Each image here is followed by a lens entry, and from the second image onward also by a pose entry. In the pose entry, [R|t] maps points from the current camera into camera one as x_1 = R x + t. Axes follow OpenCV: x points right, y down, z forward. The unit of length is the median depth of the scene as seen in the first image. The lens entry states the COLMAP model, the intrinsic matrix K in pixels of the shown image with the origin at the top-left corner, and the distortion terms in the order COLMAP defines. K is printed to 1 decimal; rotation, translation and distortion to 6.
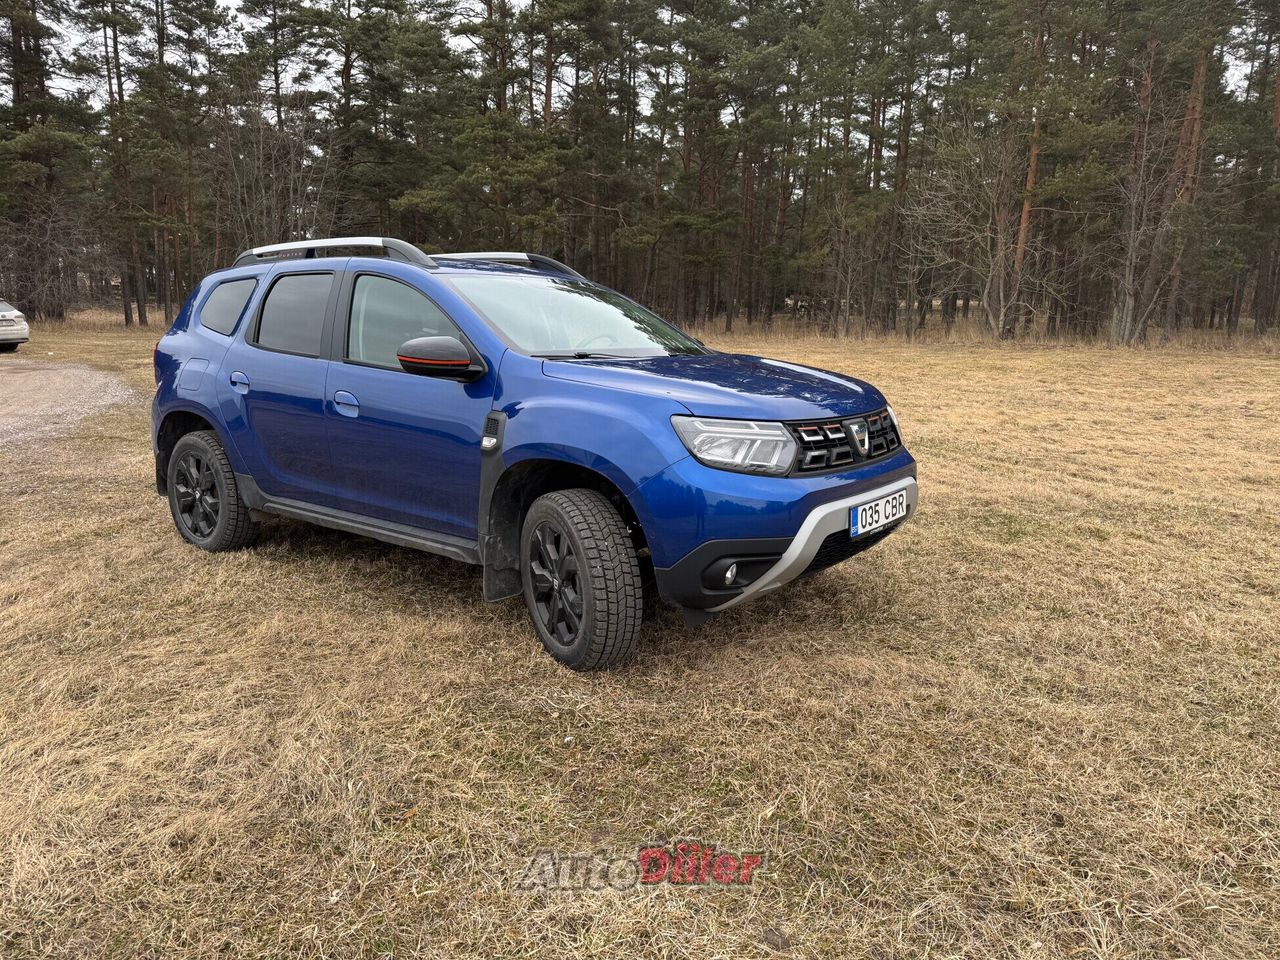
lens RADIAL K [[890.8, 0, 642.8], [0, 890.8, 474.9], [0, 0, 1]] dist [0.026824, -0.028510]
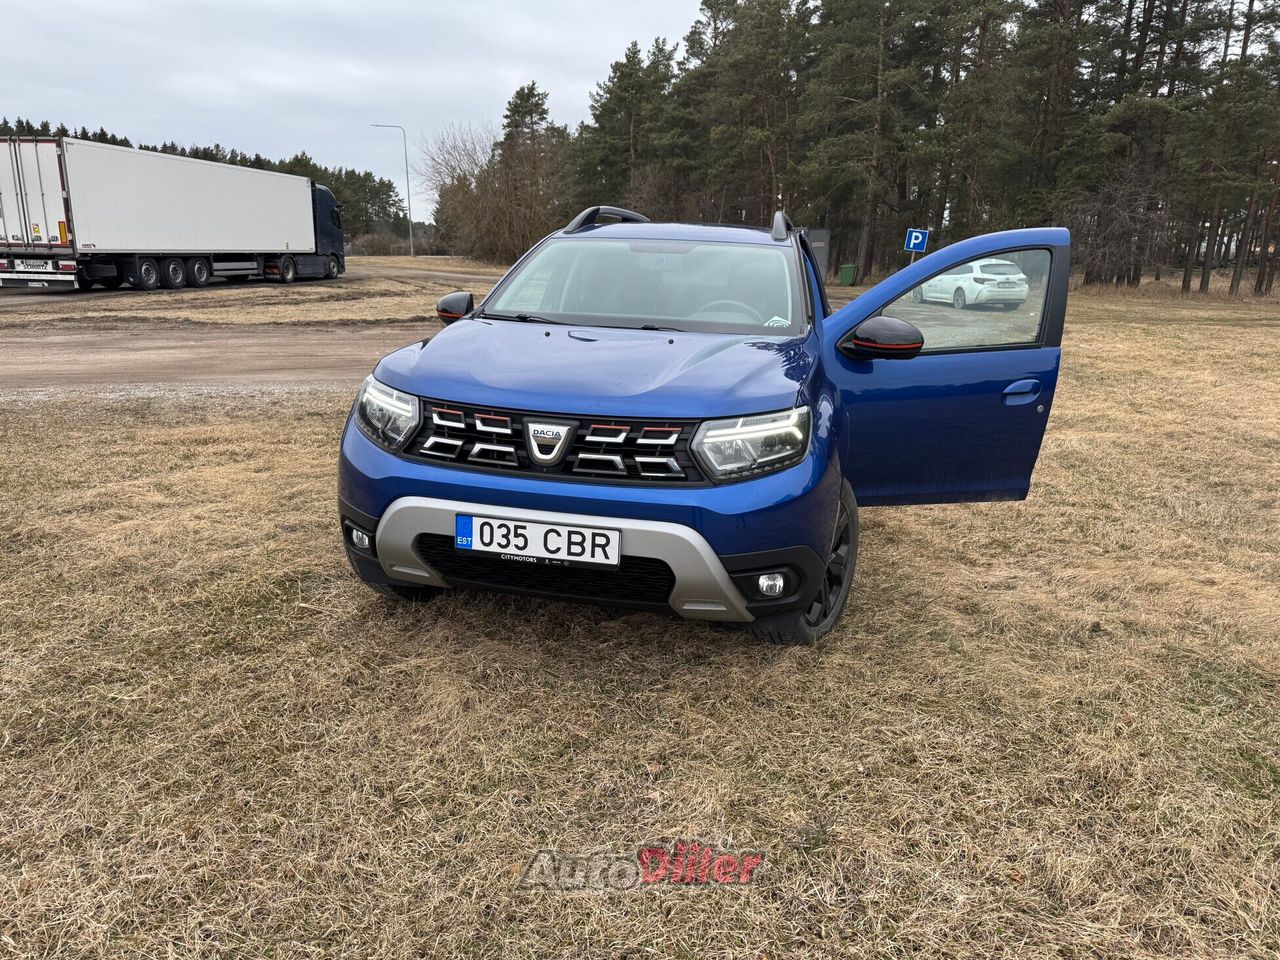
lens RADIAL K [[890.8, 0, 642.8], [0, 890.8, 474.9], [0, 0, 1]] dist [0.026824, -0.028510]
pose [[0.431245, 0.216971, -0.875757, 0.999304], [-0.185017, 0.971292, 0.149533, -0.150470], [0.883061, 0.097544, 0.459008, 0.736633]]
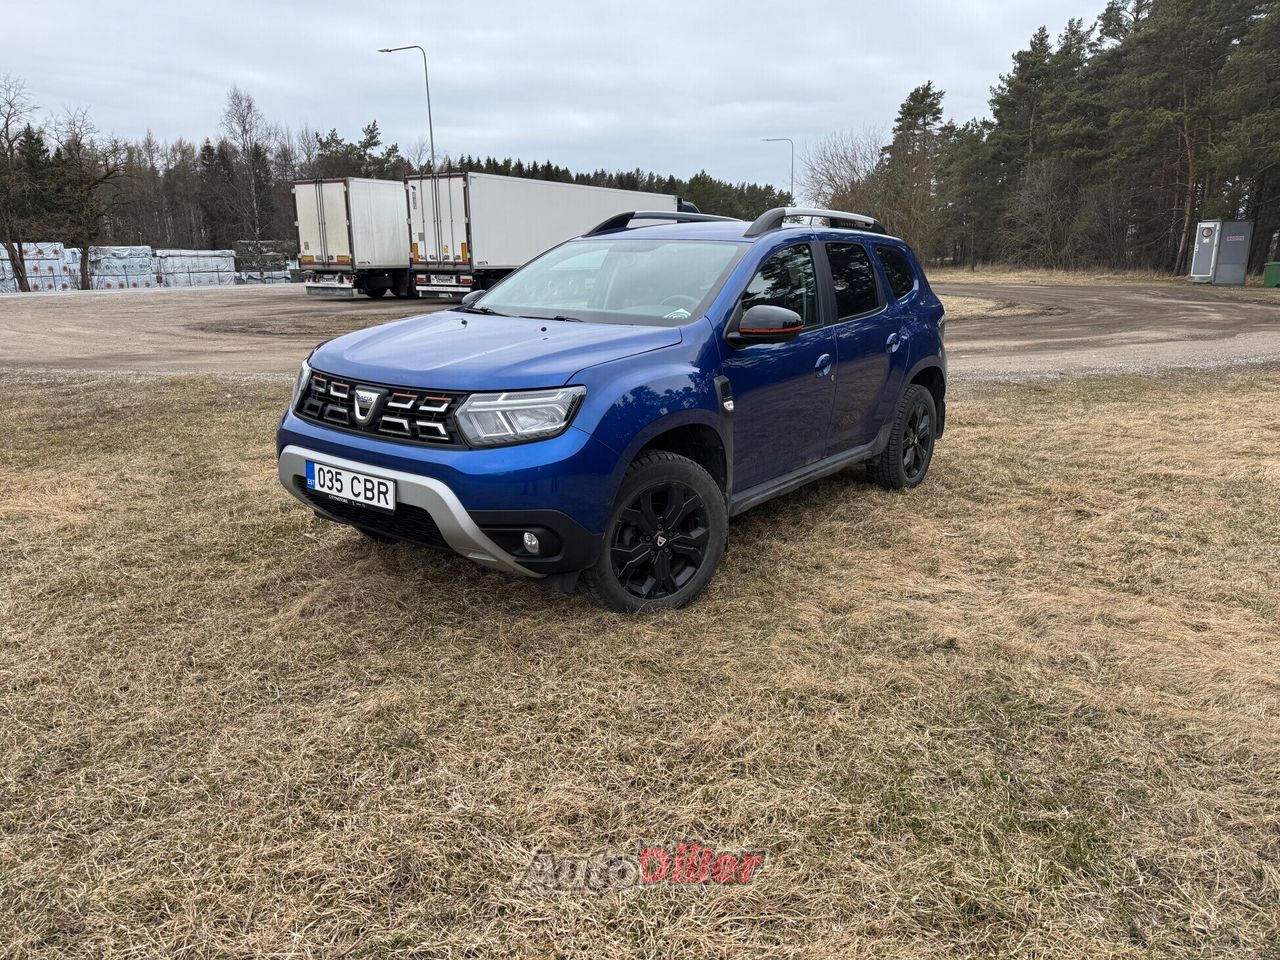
lens RADIAL K [[896.5, 0, 638.2], [0, 896.5, 459.9], [0, 0, 1]] dist [0.052853, -0.069269]
pose [[0.026156, 0.209174, -0.977529, 1.240610], [-0.182562, 0.962418, 0.201056, -0.240149], [0.982846, 0.173201, 0.063360, 1.269254]]
